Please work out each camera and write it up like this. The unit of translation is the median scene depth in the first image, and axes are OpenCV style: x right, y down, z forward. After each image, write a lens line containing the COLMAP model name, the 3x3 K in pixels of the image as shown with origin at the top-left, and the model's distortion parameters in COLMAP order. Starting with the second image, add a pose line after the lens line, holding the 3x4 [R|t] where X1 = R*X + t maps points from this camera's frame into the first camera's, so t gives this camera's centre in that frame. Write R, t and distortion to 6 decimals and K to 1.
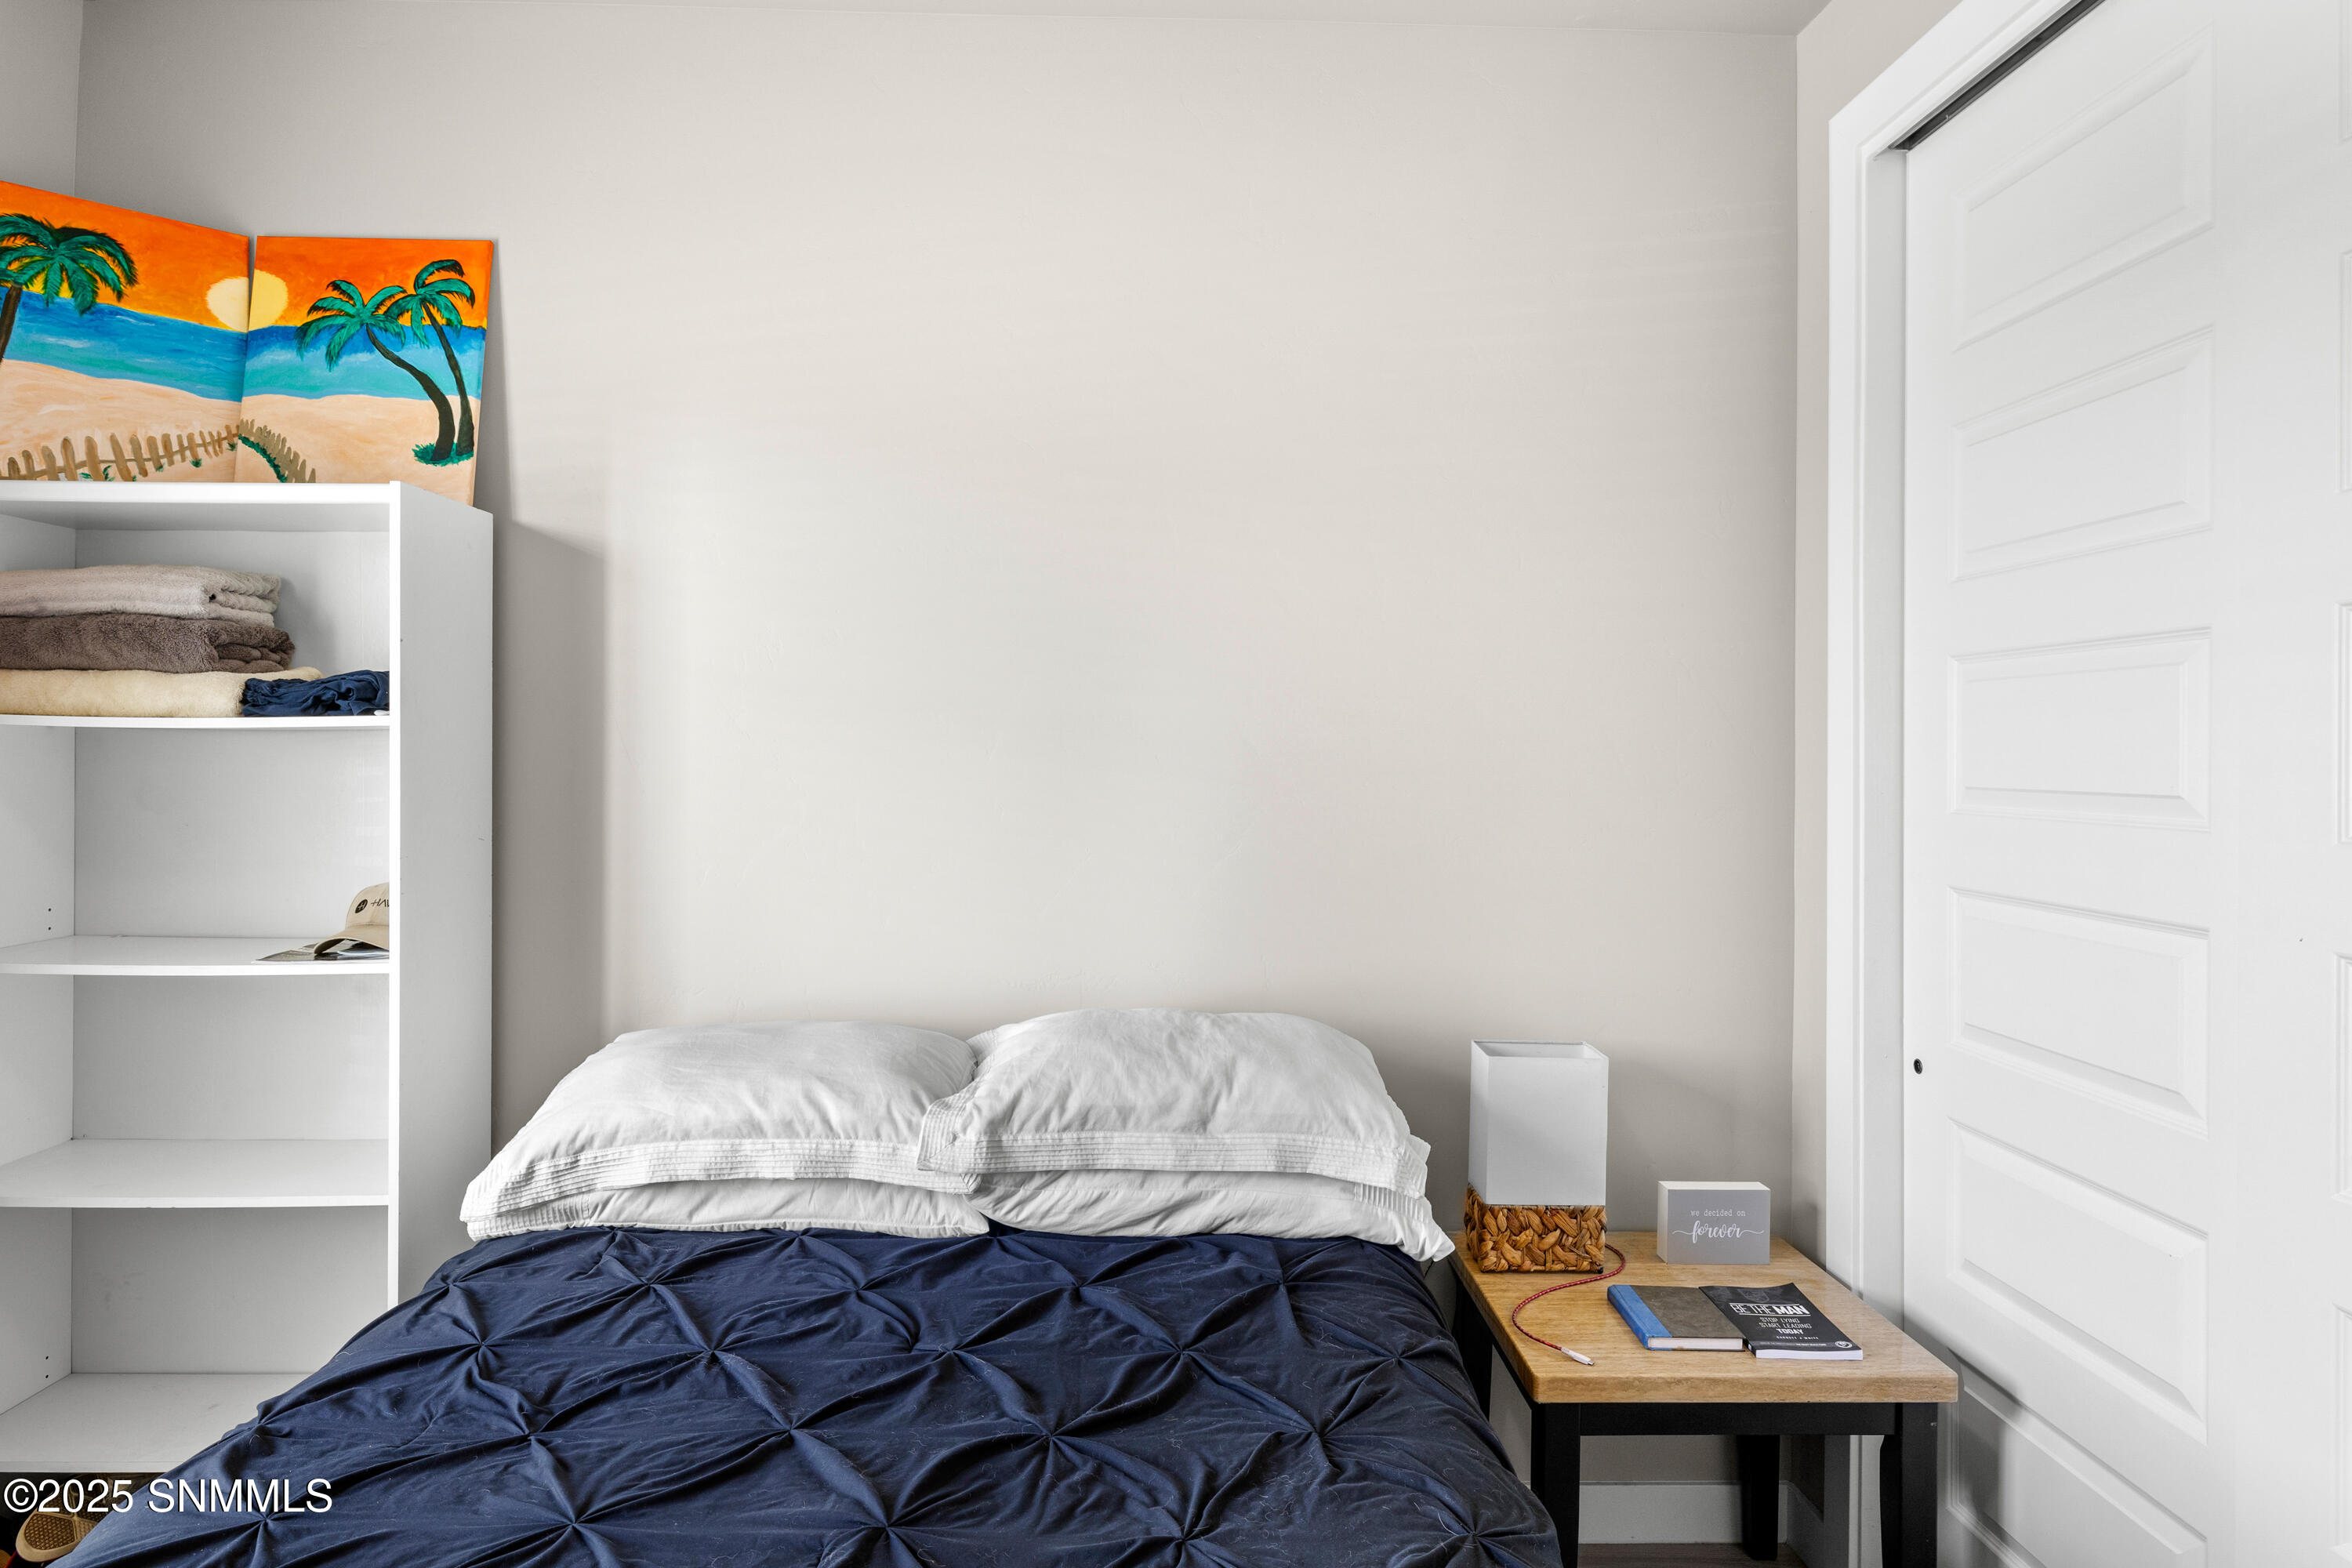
lens RADIAL K [[1365.0, 0, 1169.8], [0, 1365.0, 735.8], [0, 0, 1]] dist [0.001345, -0.001707]
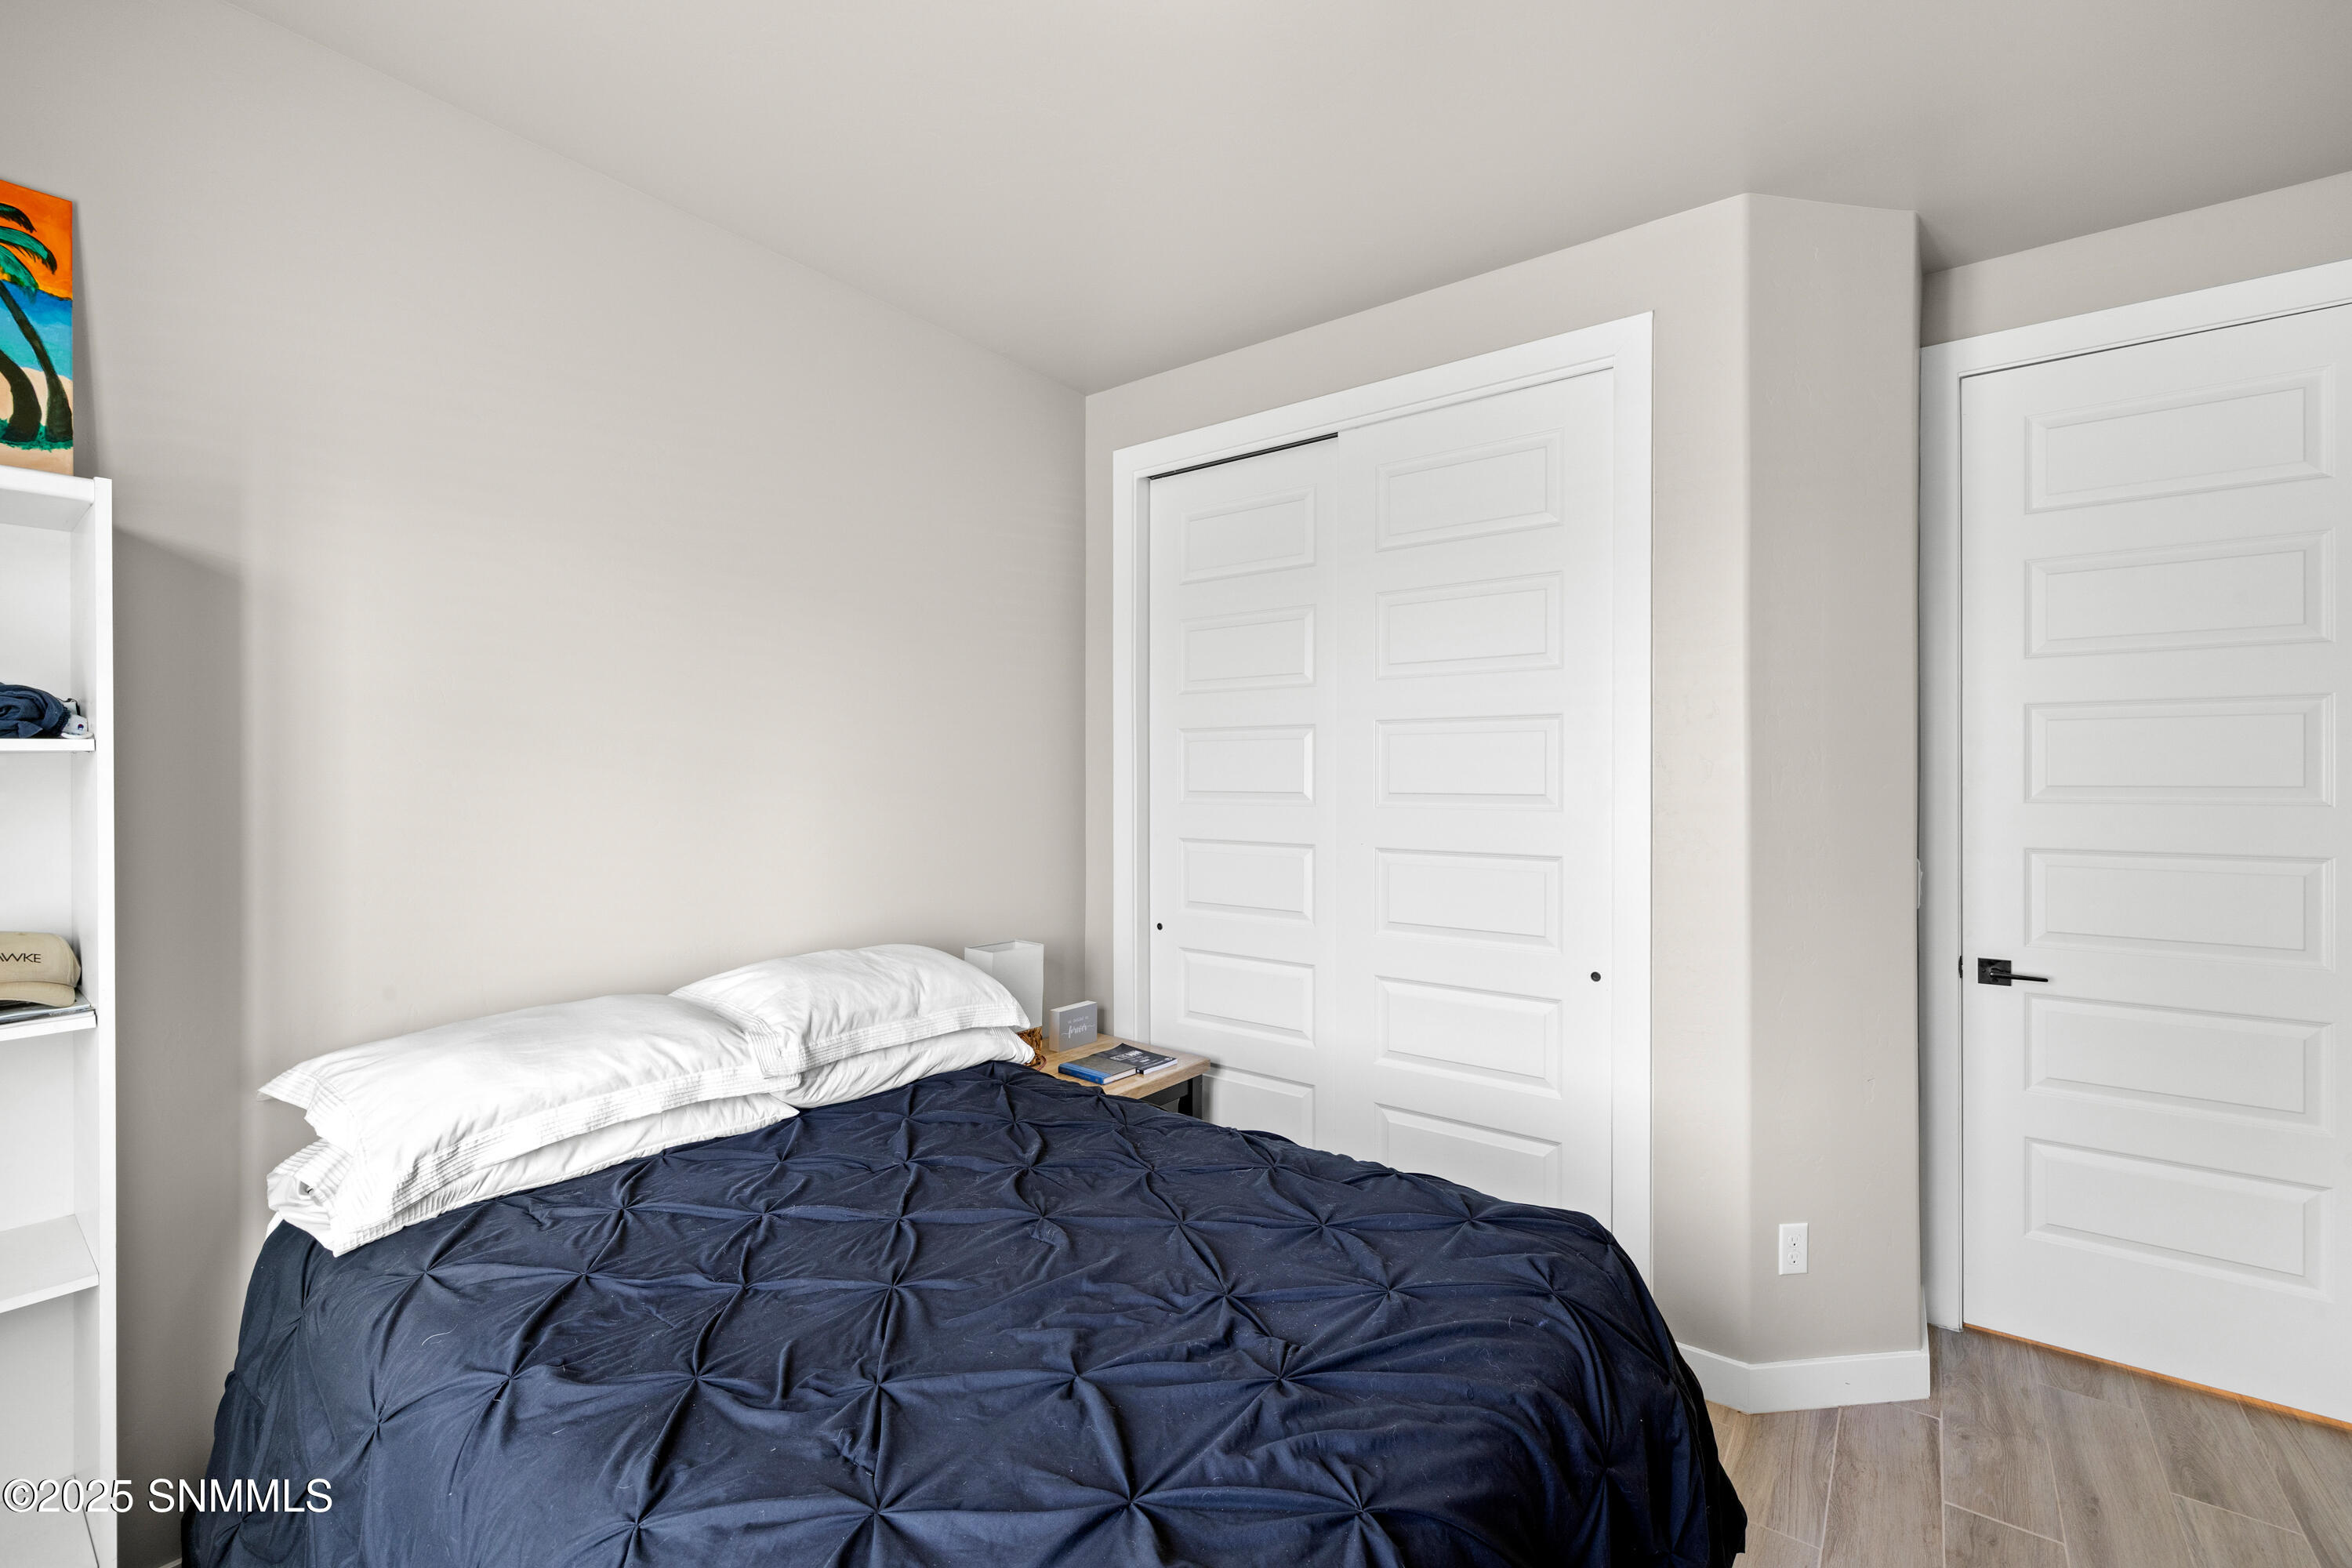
lens RADIAL K [[994.9, 0, 1182.0], [0, 994.9, 771.6], [0, 0, 1]] dist [0.001281, -0.000312]
pose [[0.623431, -0.000973, 0.781878, -0.689912], [-0.005687, 0.999967, 0.005779, -0.001998], [-0.781857, -0.008049, 0.623405, 0.040669]]
